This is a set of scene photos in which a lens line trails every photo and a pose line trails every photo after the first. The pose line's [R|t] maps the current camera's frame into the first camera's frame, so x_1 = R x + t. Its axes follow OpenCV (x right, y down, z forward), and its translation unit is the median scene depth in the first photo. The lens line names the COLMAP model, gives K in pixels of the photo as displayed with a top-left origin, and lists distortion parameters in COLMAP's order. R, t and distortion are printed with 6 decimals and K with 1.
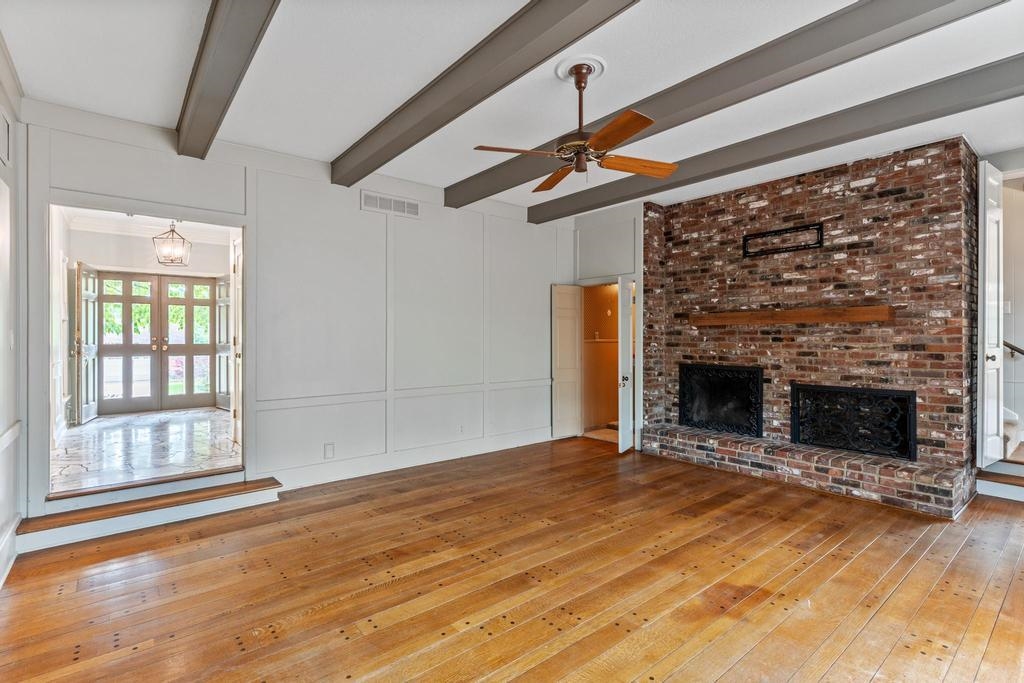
lens RADIAL K [[482.7, 0, 509.6], [0, 482.7, 342.1], [0, 0, 1]] dist [-0.004836, 0.000077]
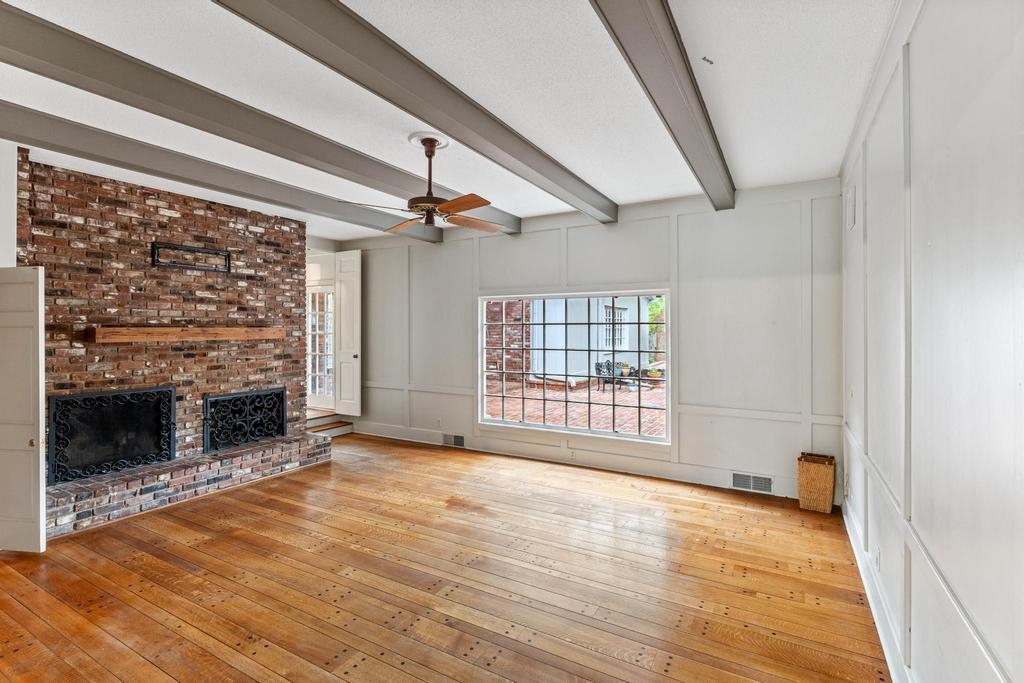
lens RADIAL K [[482.7, 0, 509.9], [0, 482.7, 332.4], [0, 0, 1]] dist [-0.004836, 0.000077]
pose [[-0.356830, -0.004455, 0.934159, -0.647085], [0.010343, 0.999908, 0.008719, -0.058006], [-0.934112, 0.012774, -0.356751, 0.769832]]
